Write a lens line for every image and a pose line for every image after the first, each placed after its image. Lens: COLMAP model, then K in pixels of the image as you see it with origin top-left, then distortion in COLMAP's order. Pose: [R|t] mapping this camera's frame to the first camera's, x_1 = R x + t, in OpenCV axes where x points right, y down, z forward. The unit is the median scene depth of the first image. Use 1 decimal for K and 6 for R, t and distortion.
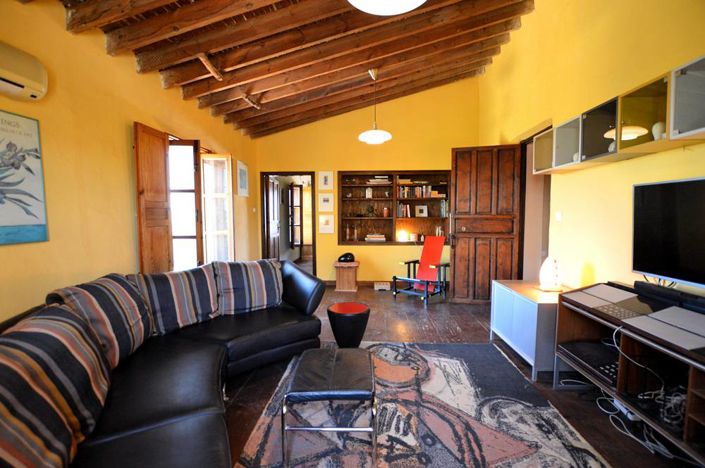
lens RADIAL K [[318.3, 0, 352.5], [0, 318.3, 234.0], [0, 0, 1]] dist [-0.000788, -0.000151]
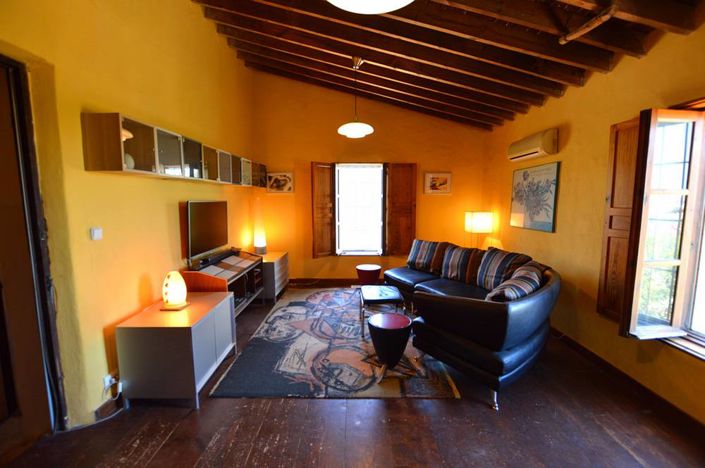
lens RADIAL K [[318.3, 0, 352.5], [0, 318.3, 234.0], [0, 0, 1]] dist [-0.000788, -0.000151]
pose [[-0.998264, 0.011322, -0.057794, 0.205038], [0.001322, 0.985409, 0.170198, -0.254359], [0.058877, 0.169827, -0.983714, 2.540479]]
